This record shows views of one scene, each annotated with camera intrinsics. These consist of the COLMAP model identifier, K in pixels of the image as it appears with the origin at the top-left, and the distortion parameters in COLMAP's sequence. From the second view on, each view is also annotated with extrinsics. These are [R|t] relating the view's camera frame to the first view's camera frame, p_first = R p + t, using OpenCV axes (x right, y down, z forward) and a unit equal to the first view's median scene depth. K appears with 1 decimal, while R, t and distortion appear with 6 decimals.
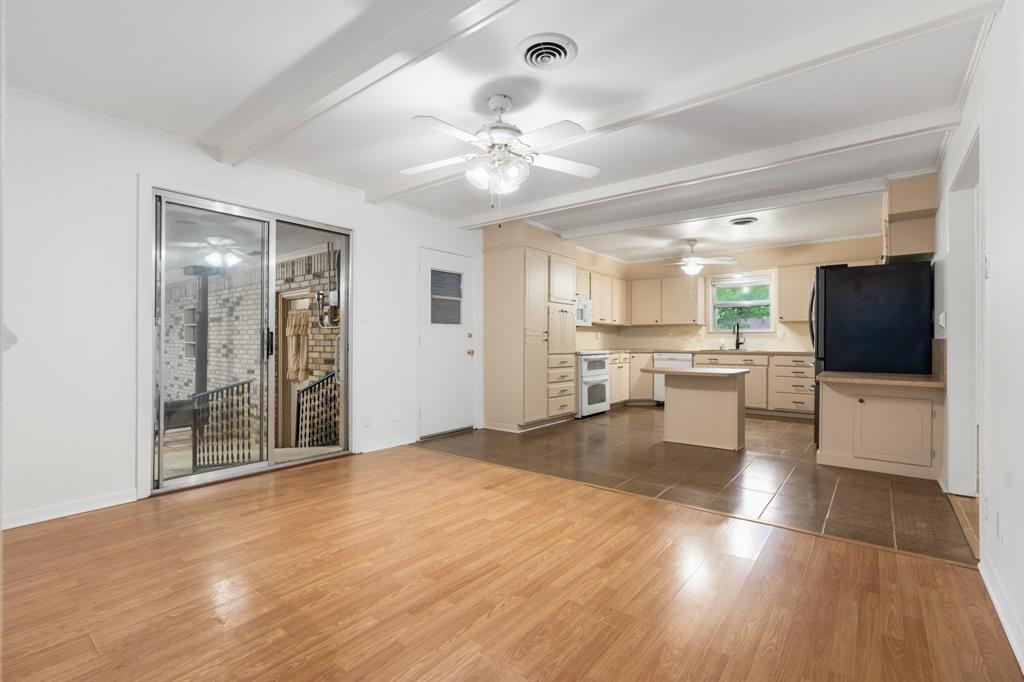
lens RADIAL K [[461.7, 0, 502.0], [0, 461.7, 337.3], [0, 0, 1]] dist [-0.006051, 0.002041]
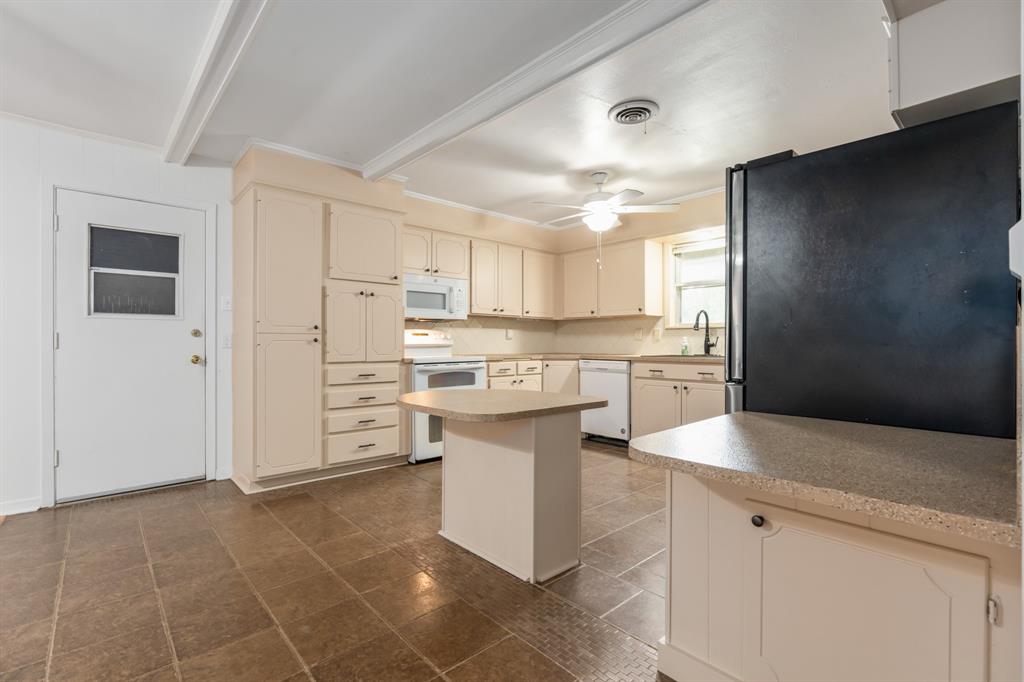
lens RADIAL K [[461.7, 0, 504.9], [0, 461.7, 342.5], [0, 0, 1]] dist [-0.006051, 0.002041]
pose [[0.986755, -0.002391, -0.162201, 0.437510], [0.003760, 0.999960, 0.008134, 0.004753], [0.162175, -0.008636, 0.986724, 0.432192]]
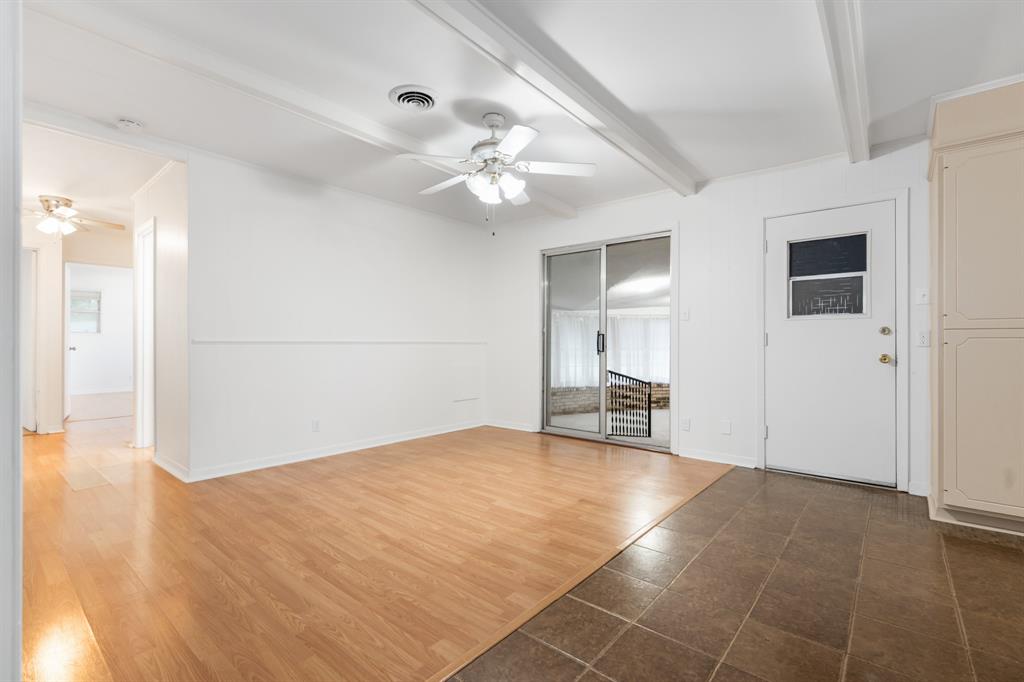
lens RADIAL K [[461.7, 0, 519.9], [0, 461.7, 338.1], [0, 0, 1]] dist [-0.006051, 0.002041]
pose [[-0.011329, -0.010377, -0.999882, 0.518874], [0.009698, 0.999898, -0.010487, 0.006718], [0.999889, -0.009816, -0.011227, 0.516960]]
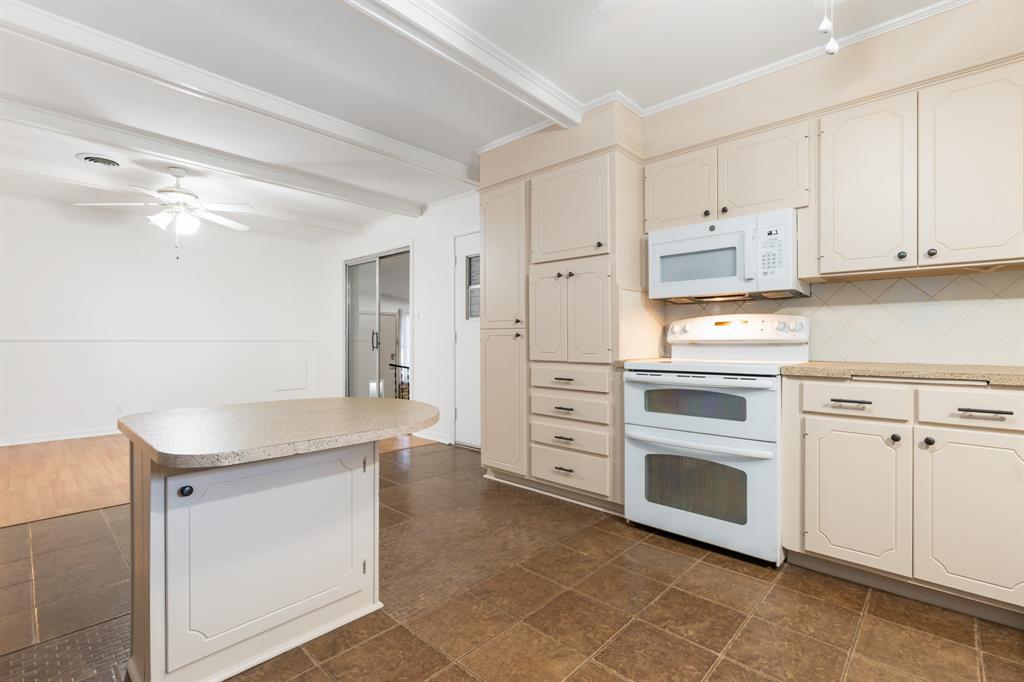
lens RADIAL K [[461.7, 0, 516.3], [0, 461.7, 343.6], [0, 0, 1]] dist [-0.006051, 0.002041]
pose [[-0.059181, 0.006859, -0.998224, 0.648519], [0.012575, 0.999902, 0.006125, 0.012119], [0.998168, -0.012190, -0.059261, 1.018343]]
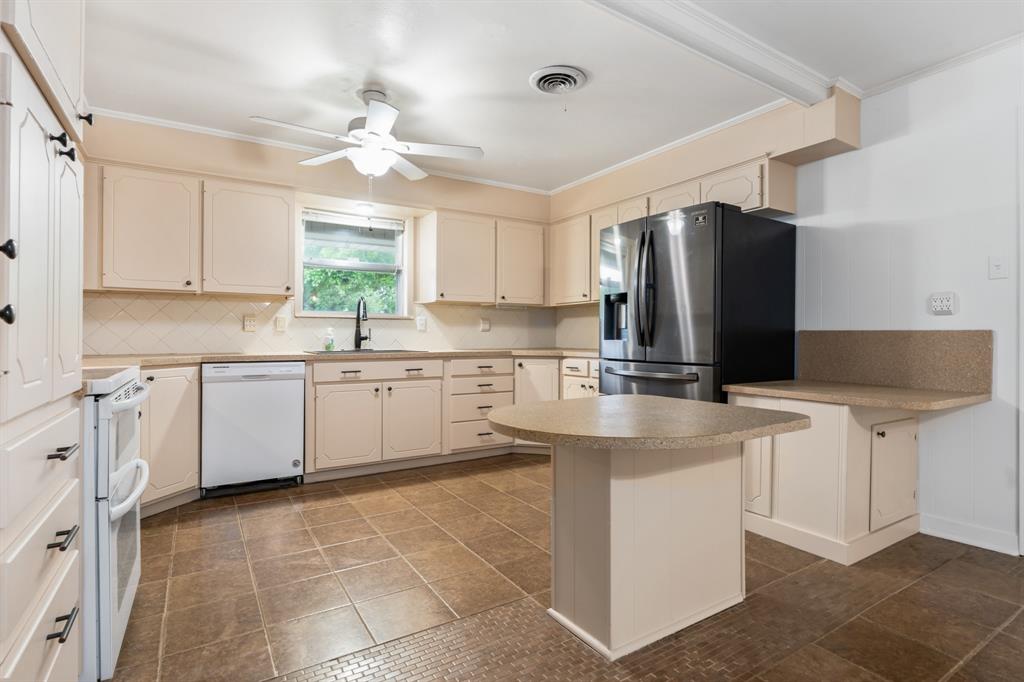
lens RADIAL K [[508.9, 0, 509.9], [0, 508.9, 338.3], [0, 0, 1]] dist [-0.005762, 0.000238]
pose [[0.326796, -0.002952, 0.945090, 0.016625], [-0.006531, 0.999964, 0.005382, 0.011556], [-0.945072, -0.007932, 0.326765, 0.821749]]
